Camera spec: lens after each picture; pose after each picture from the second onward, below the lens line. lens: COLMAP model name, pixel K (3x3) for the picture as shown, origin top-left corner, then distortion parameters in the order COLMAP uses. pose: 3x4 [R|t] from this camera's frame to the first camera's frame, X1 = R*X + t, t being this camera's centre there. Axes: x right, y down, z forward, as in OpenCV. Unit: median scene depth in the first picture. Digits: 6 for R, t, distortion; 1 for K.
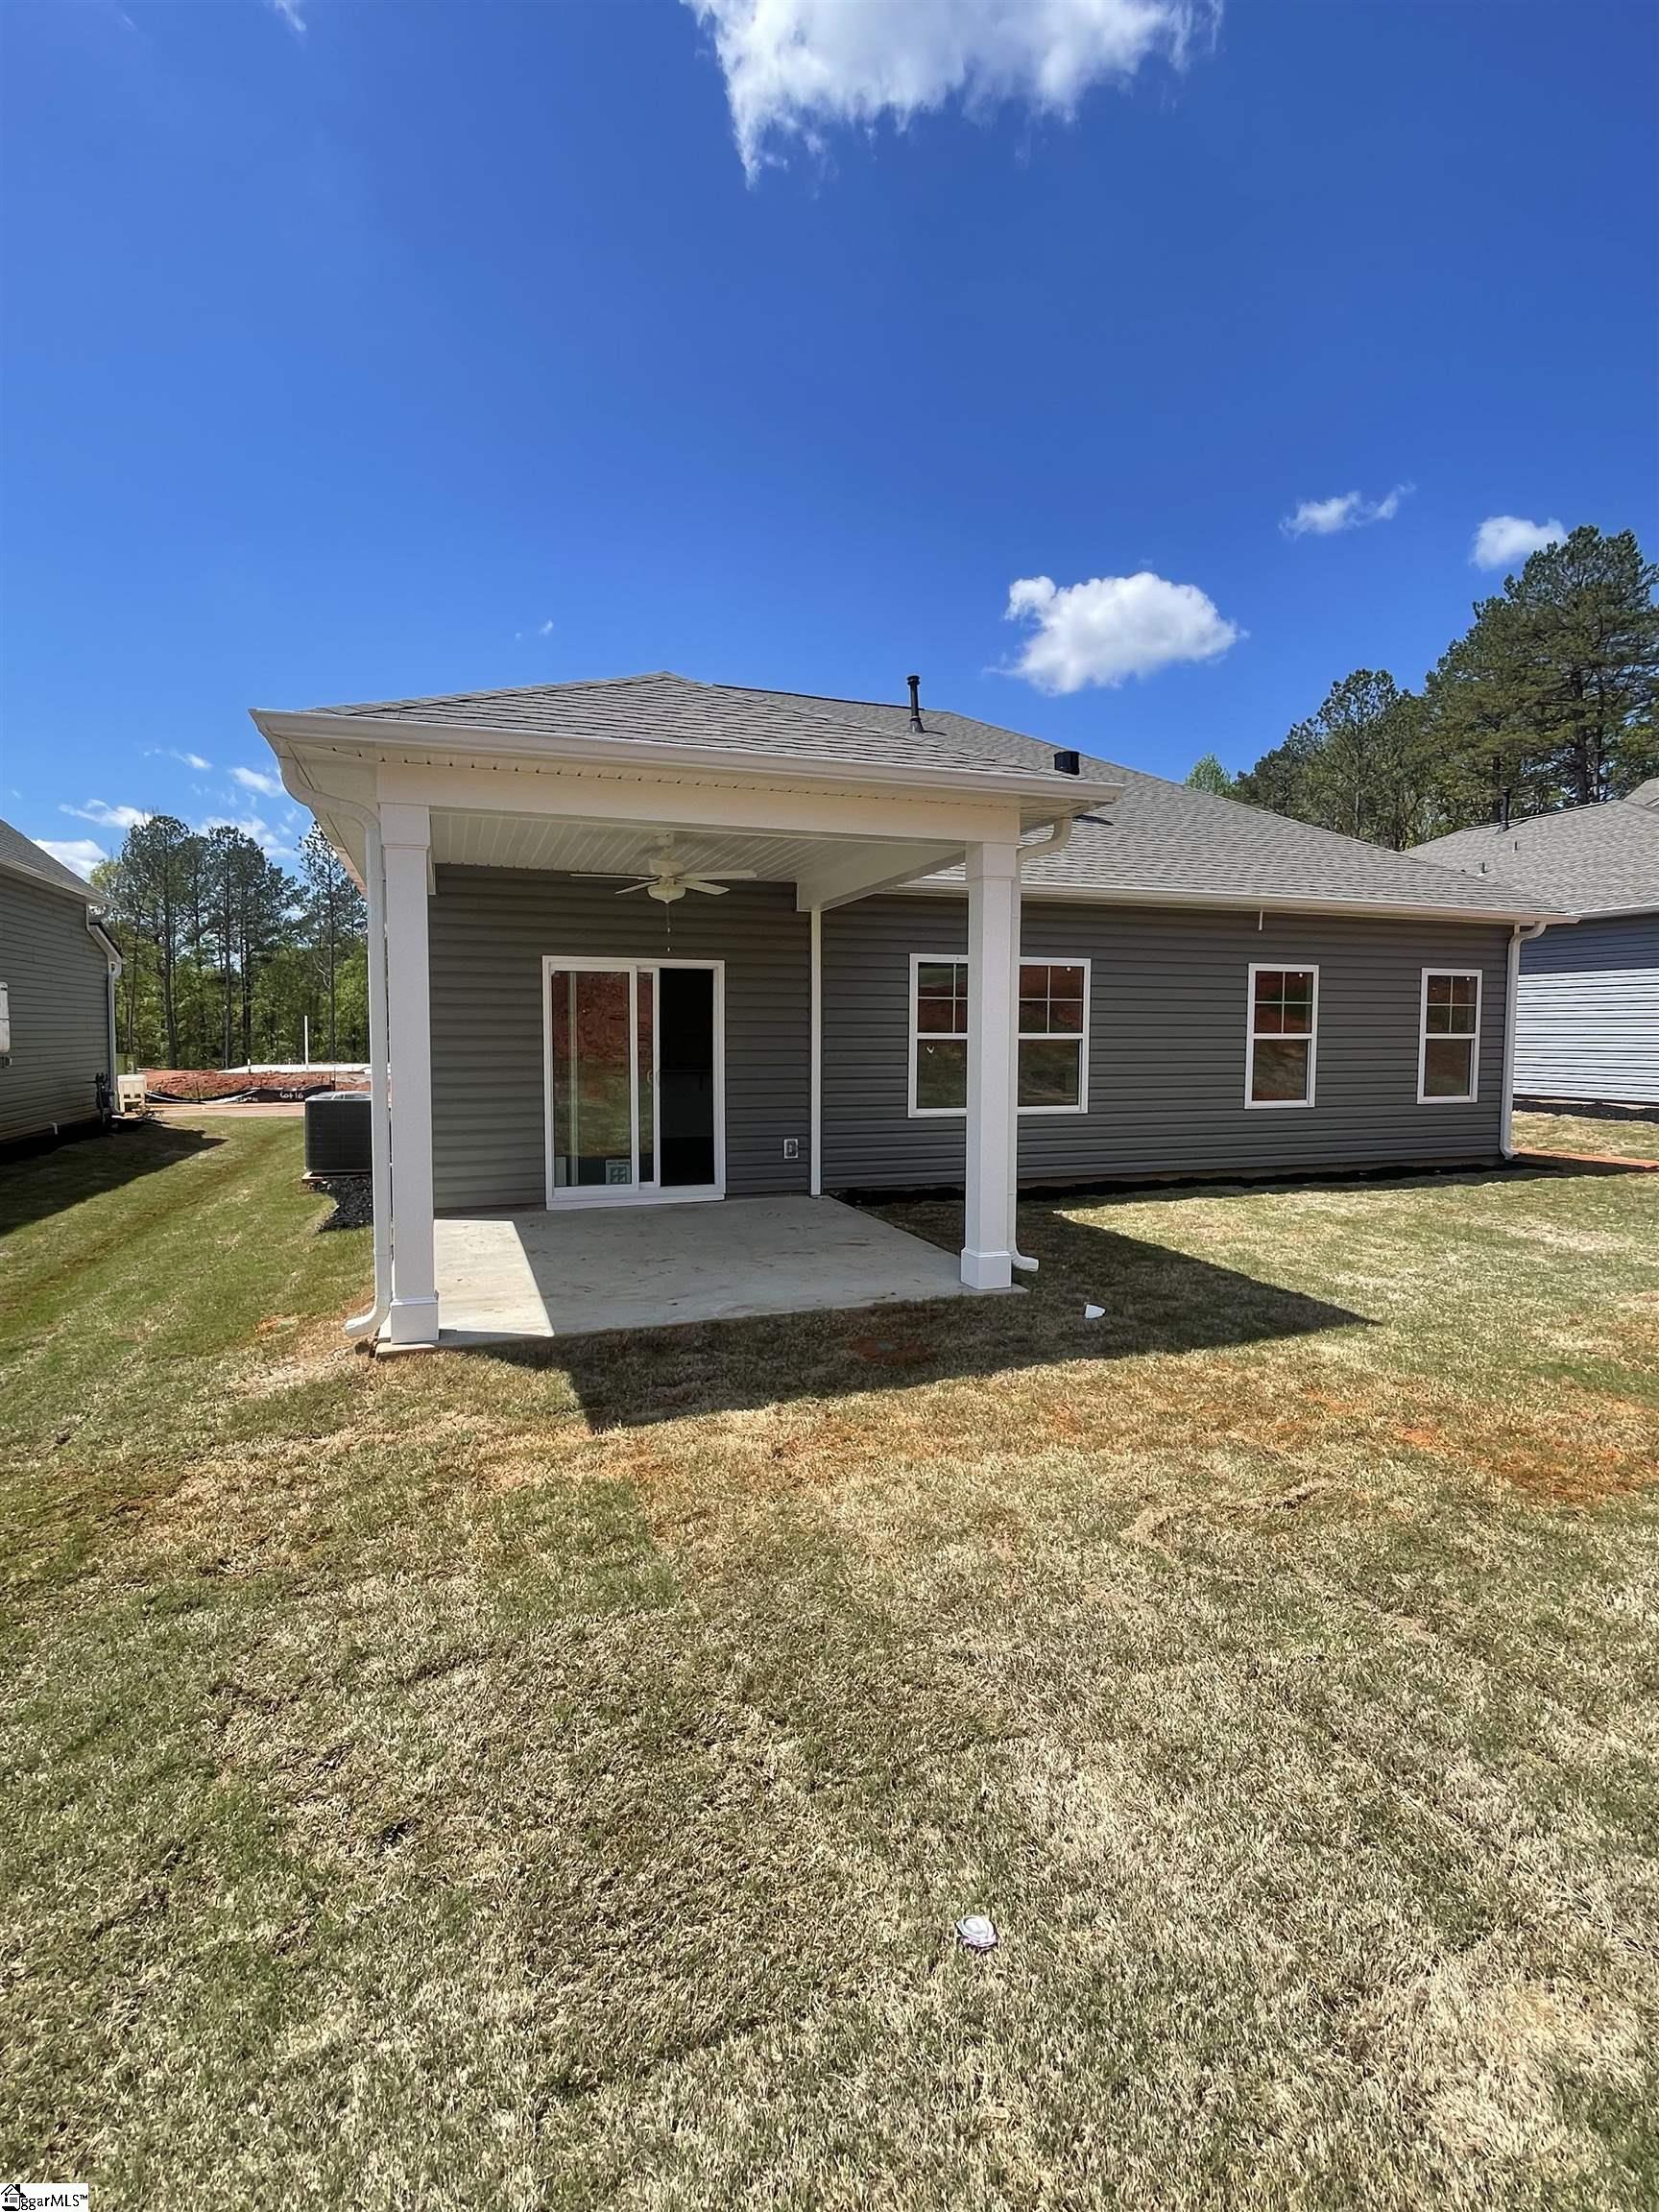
lens RADIAL K [[1038.5, 0, 829.5], [0, 1038.5, 1106.0], [0, 0, 1]] dist [0.003434, -0.000169]
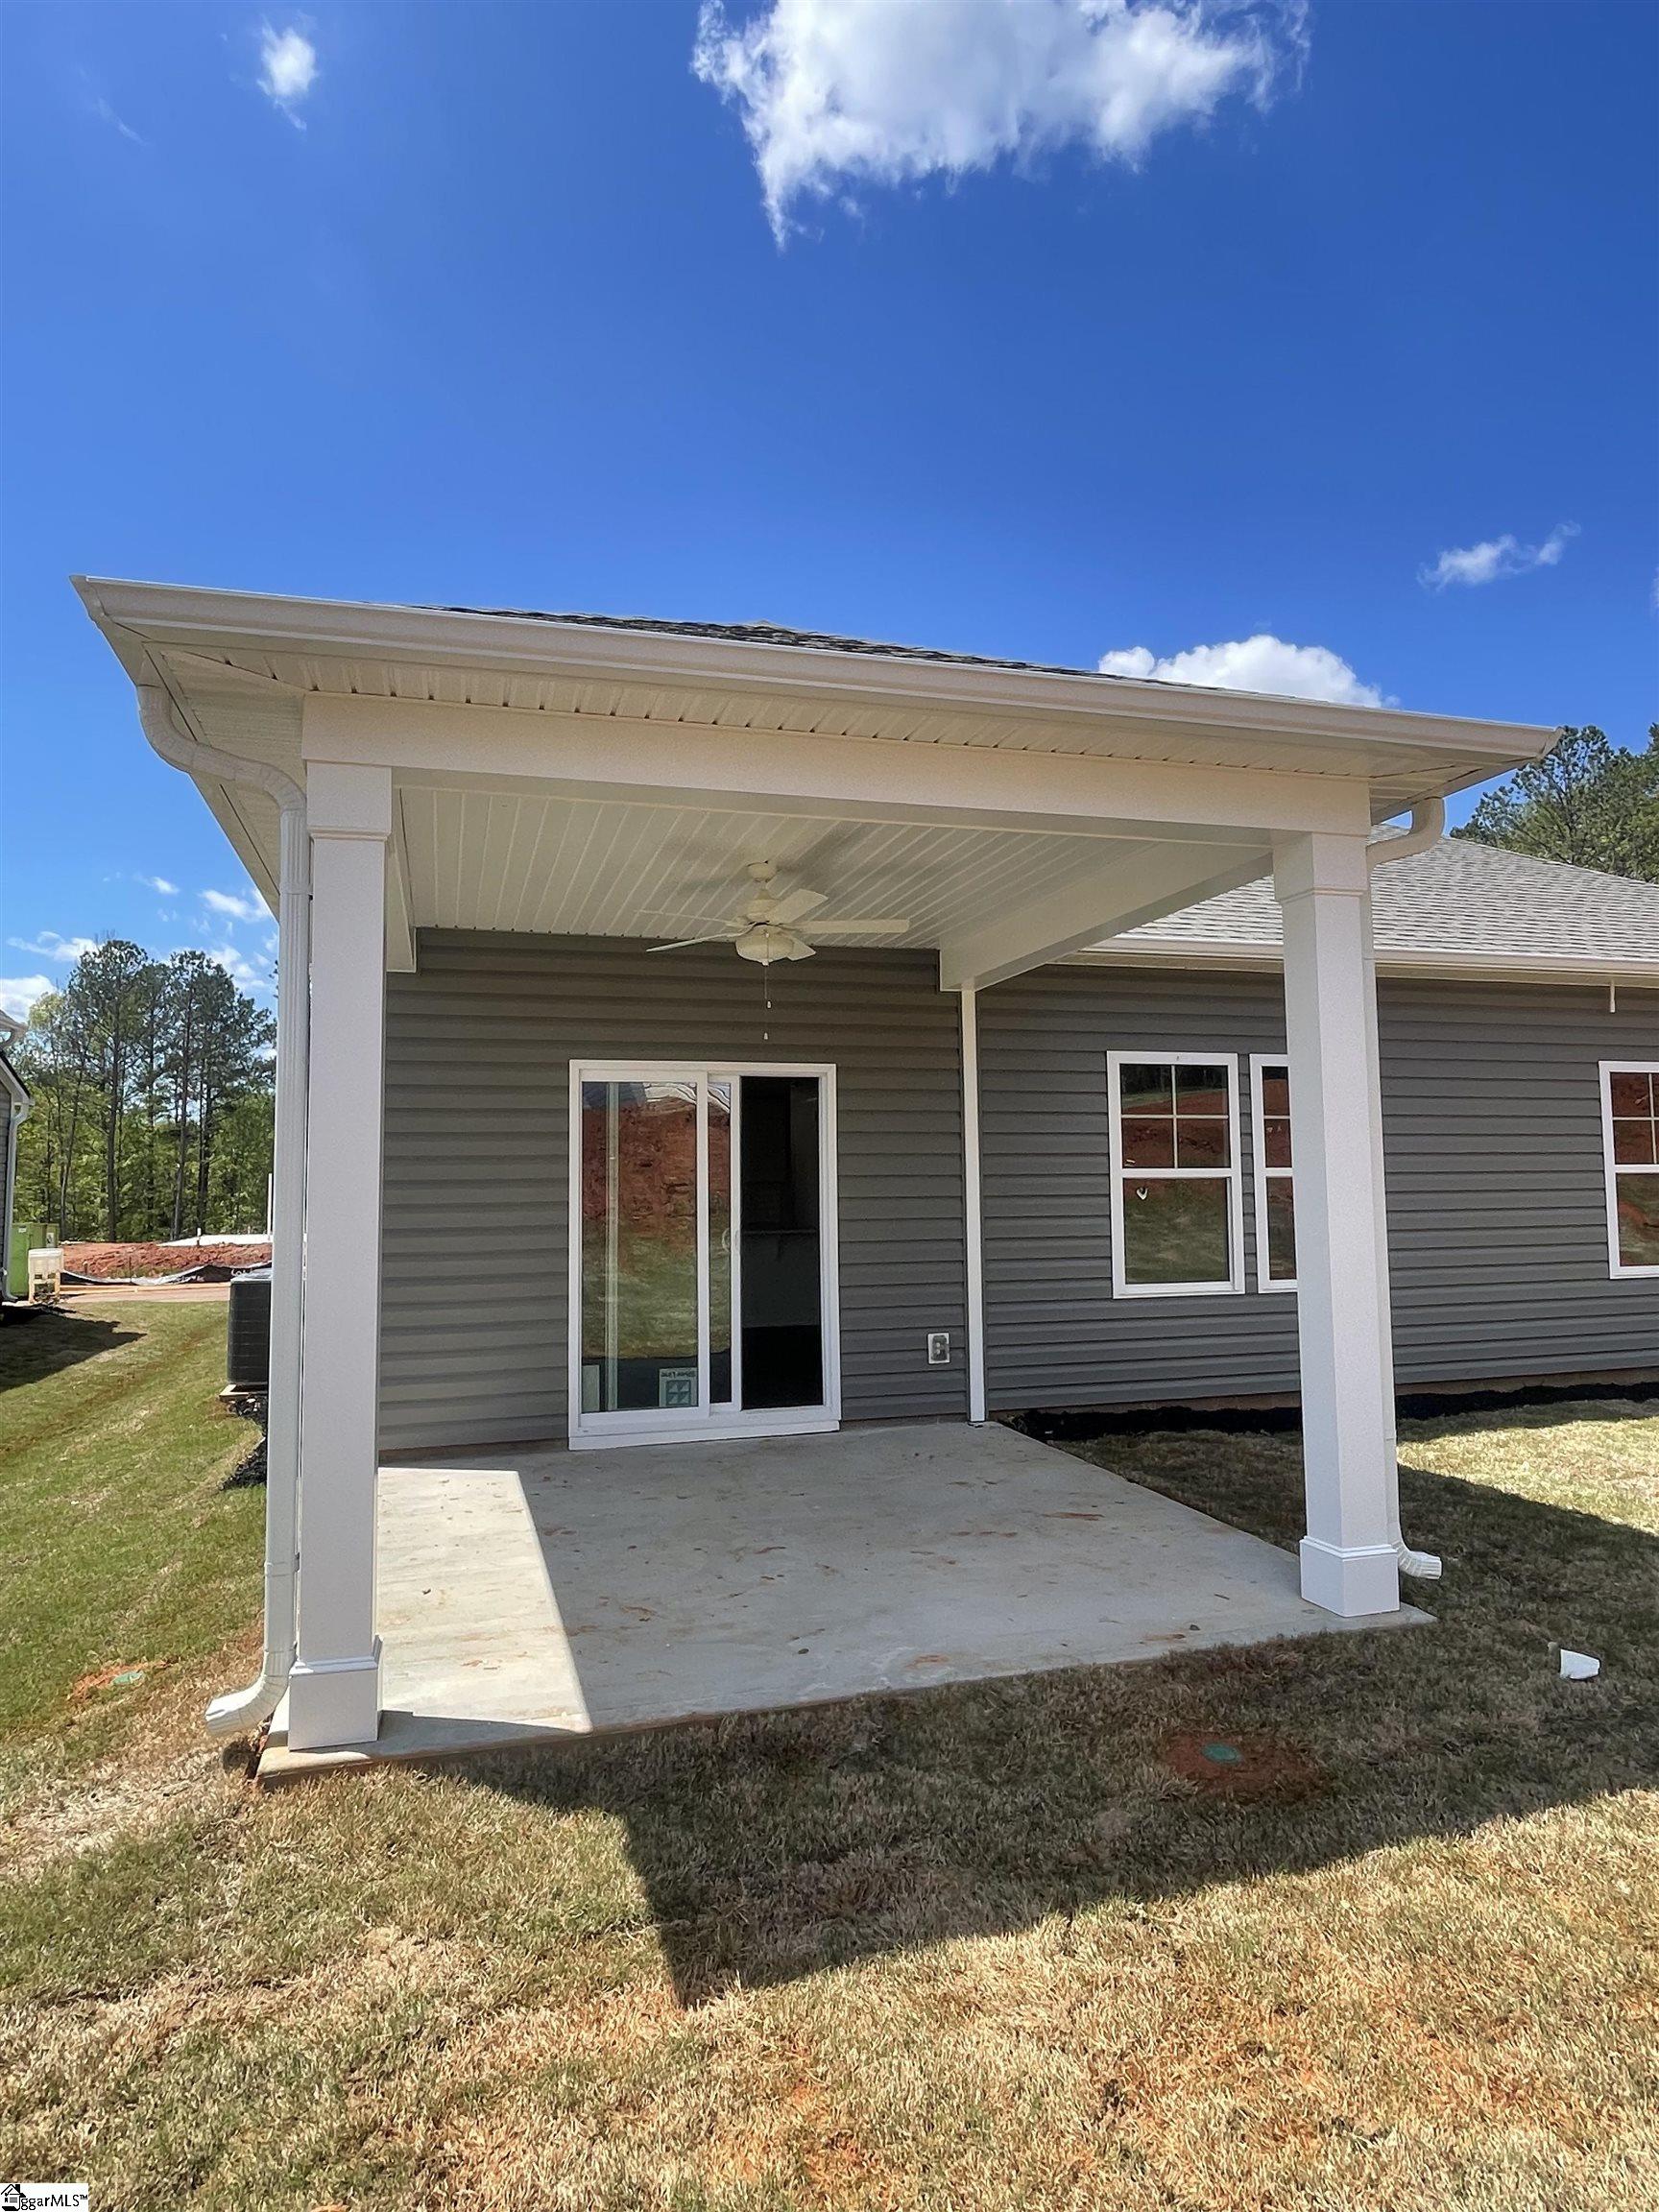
lens RADIAL K [[1307.8, 0, 829.5], [0, 1307.8, 1106.0], [0, 0, 1]] dist [-0.003129, -0.002206]
pose [[0.997885, -0.018979, -0.062168, -0.086555], [0.010646, 0.991228, -0.131732, -0.004176], [0.064123, 0.130792, 0.989334, 0.275543]]
